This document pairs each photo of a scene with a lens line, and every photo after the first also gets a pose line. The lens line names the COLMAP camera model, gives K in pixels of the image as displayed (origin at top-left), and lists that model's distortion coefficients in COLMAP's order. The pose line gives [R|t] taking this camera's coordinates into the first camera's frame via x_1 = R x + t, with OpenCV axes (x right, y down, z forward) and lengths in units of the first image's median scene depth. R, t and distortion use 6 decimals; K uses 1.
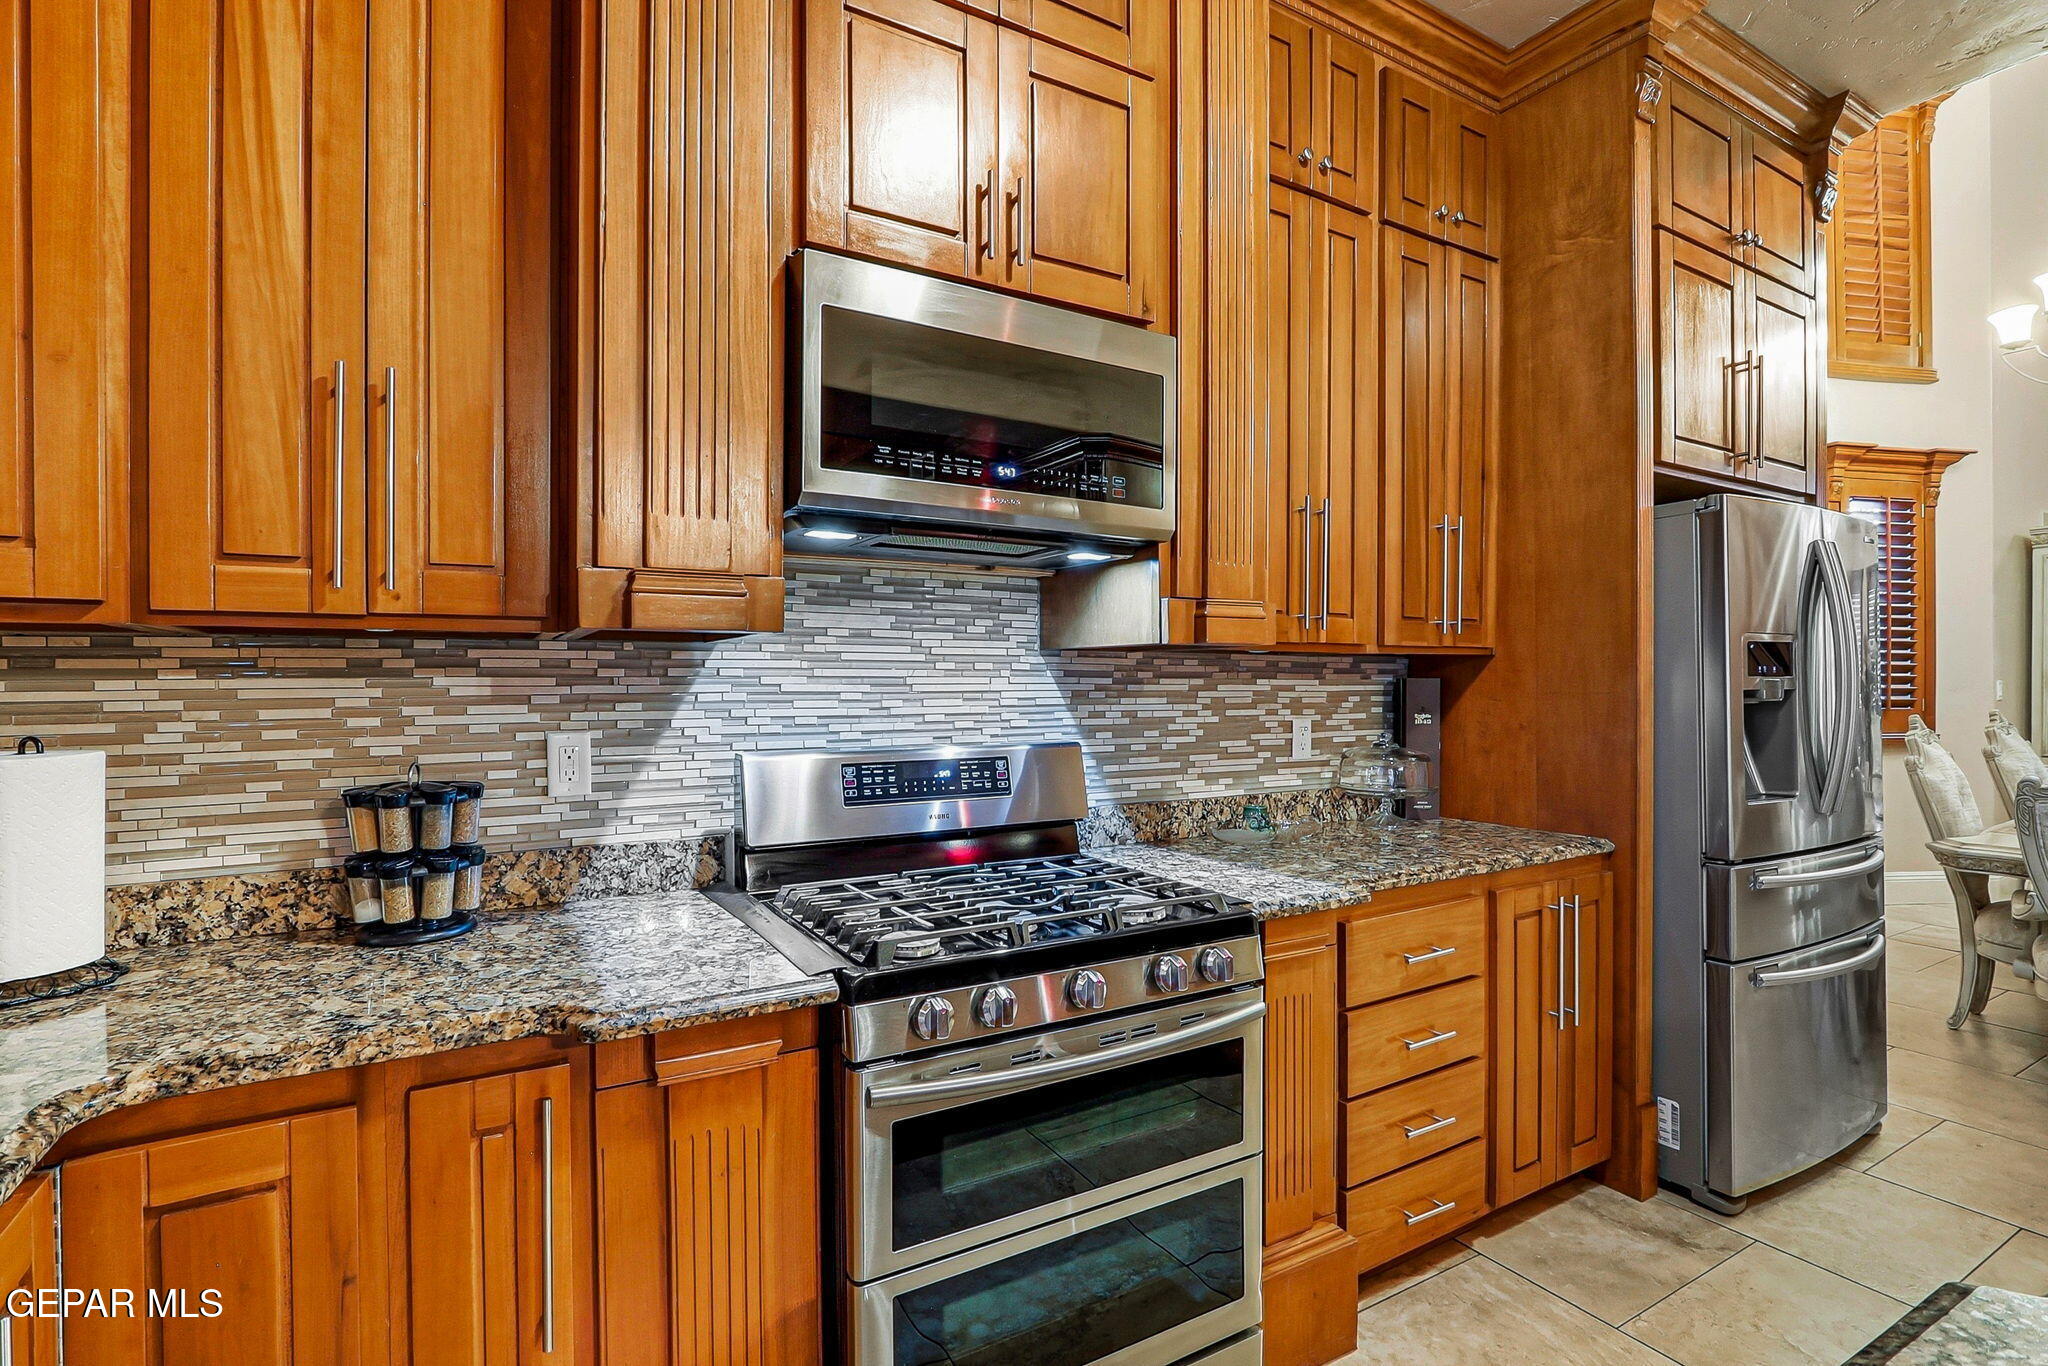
lens RADIAL K [[967.5, 0, 1030.9], [0, 967.5, 690.6], [0, 0, 1]] dist [-0.009319, 0.000252]
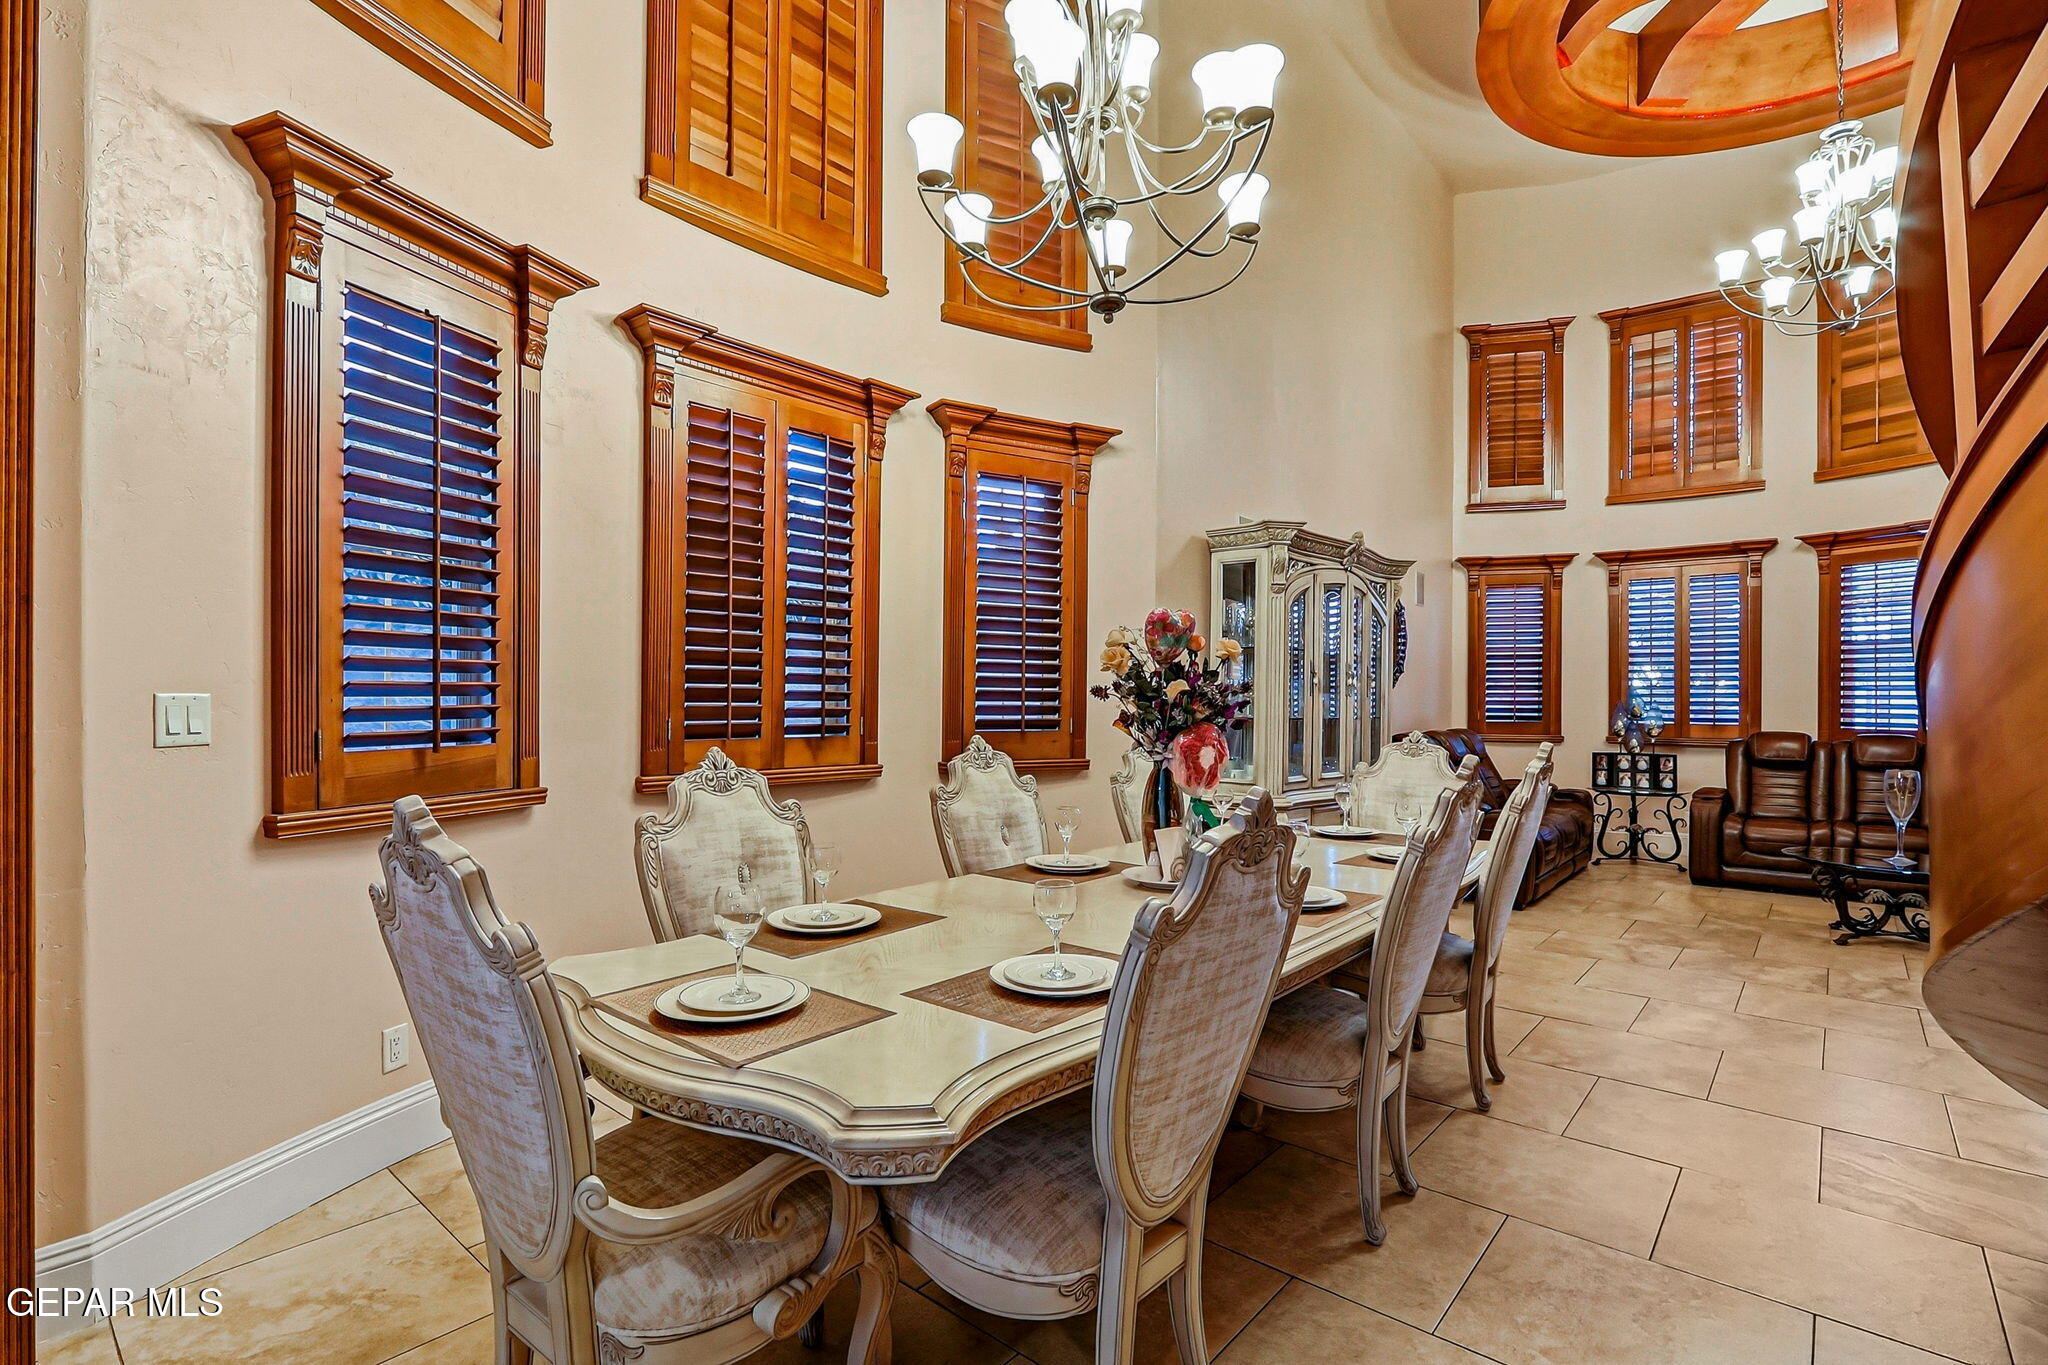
lens RADIAL K [[987.5, 0, 977.7], [0, 987.5, 692.1], [0, 0, 1]] dist [-0.012475, 0.001662]
pose [[0.953441, 0.010928, 0.301382, 1.796940], [-0.008260, 0.999915, -0.010127, -0.015928], [-0.301467, 0.007167, 0.953450, 0.588867]]
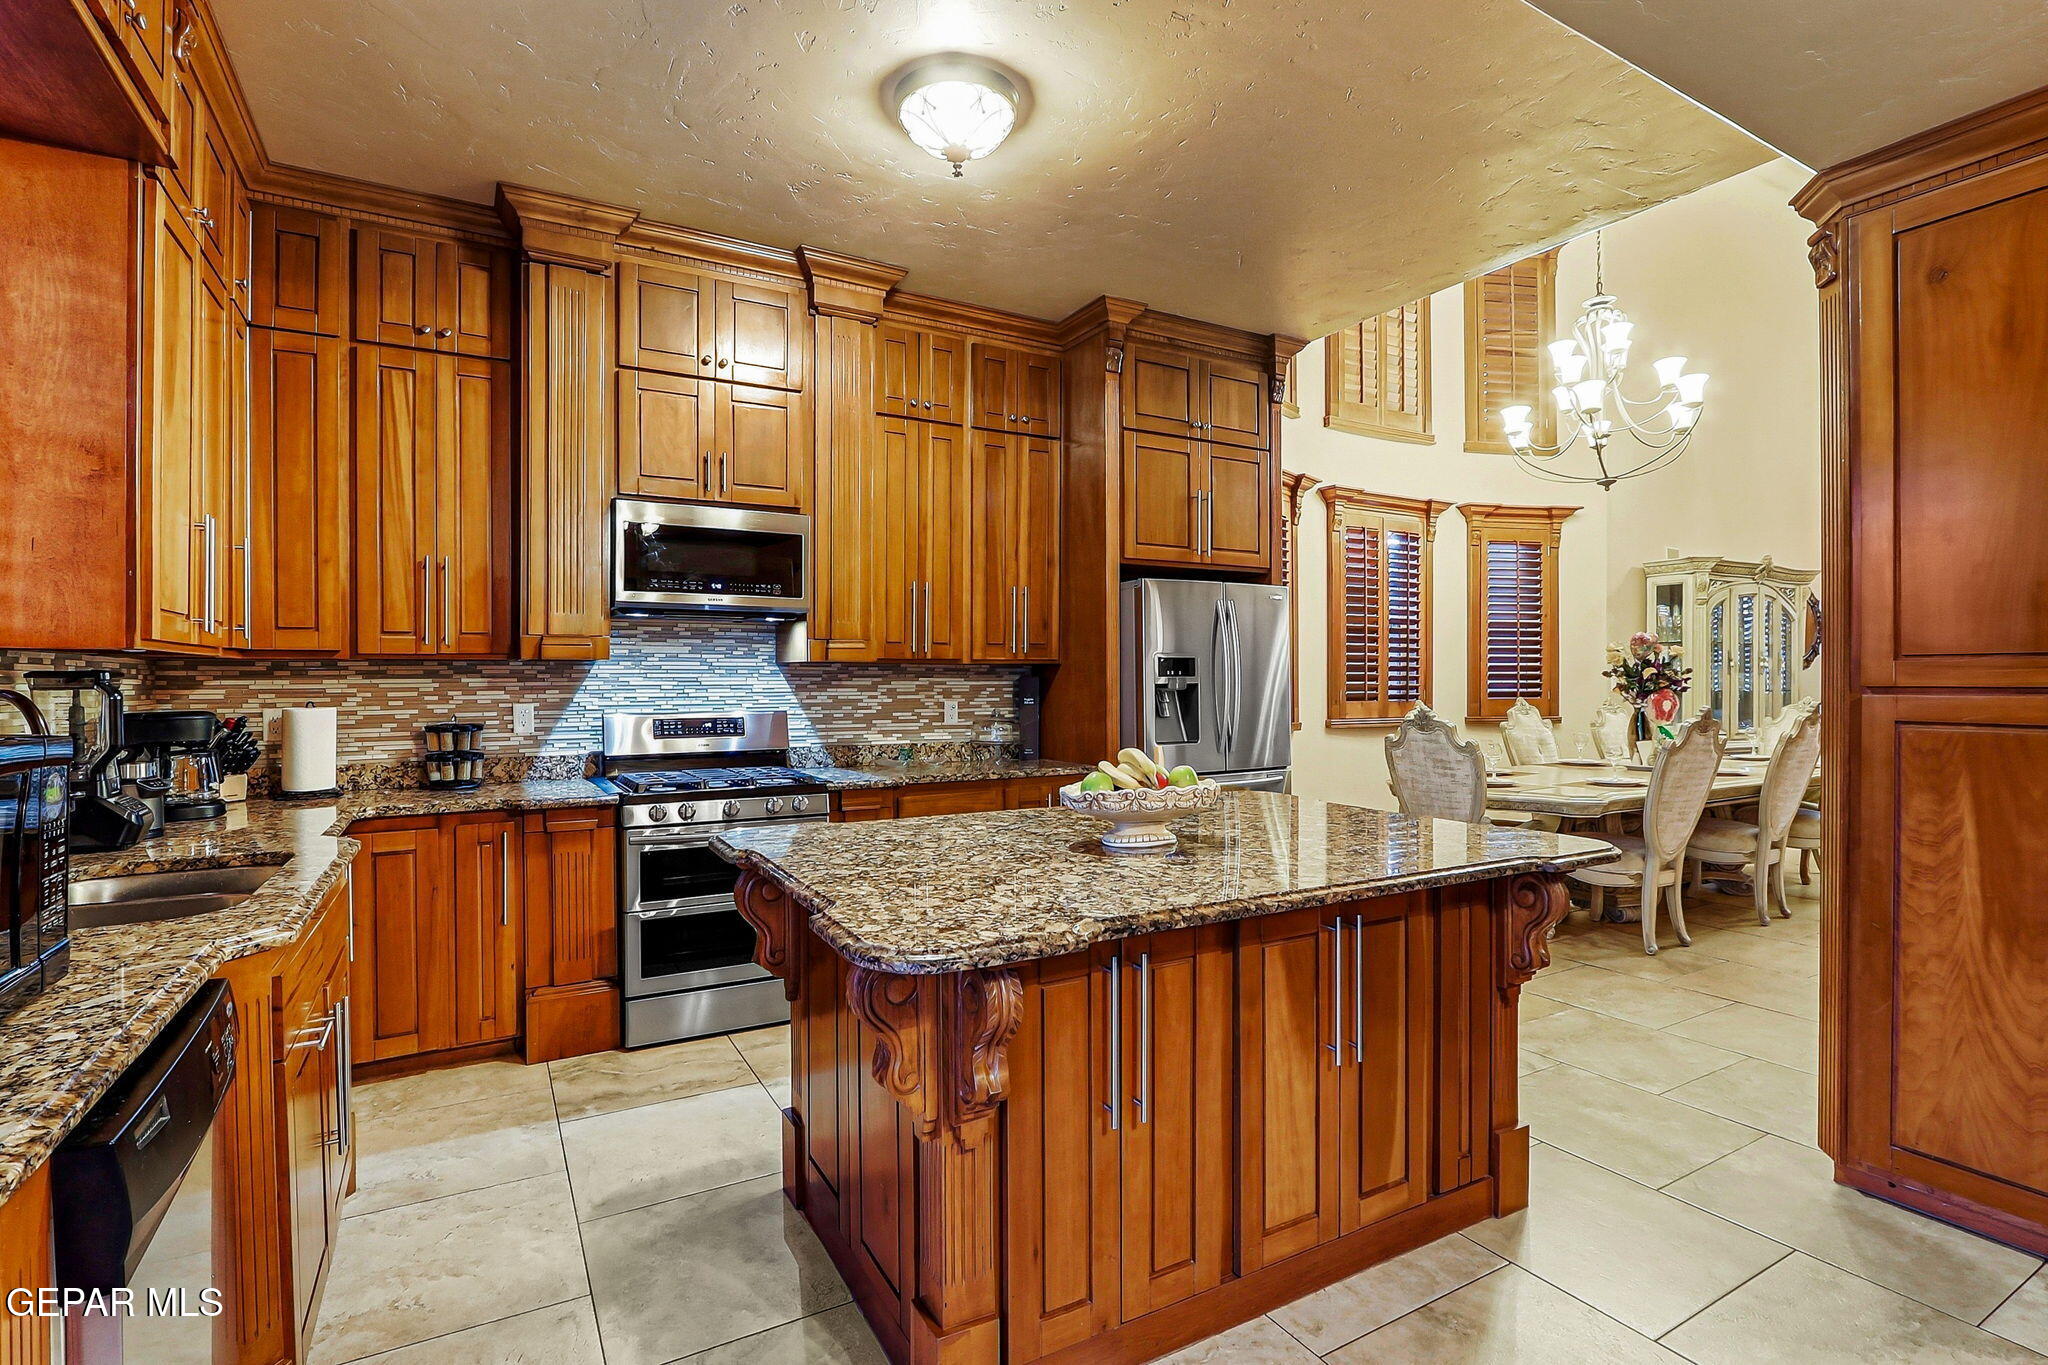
lens RADIAL K [[952.2, 0, 1010.4], [0, 952.2, 687.1], [0, 0, 1]] dist [-0.007768, 0.000687]
pose [[0.999862, -0.000330, -0.016630, 0.608202], [0.000349, 0.999999, 0.001119, 0.004044], [0.016630, -0.001125, 0.999861, -1.041923]]
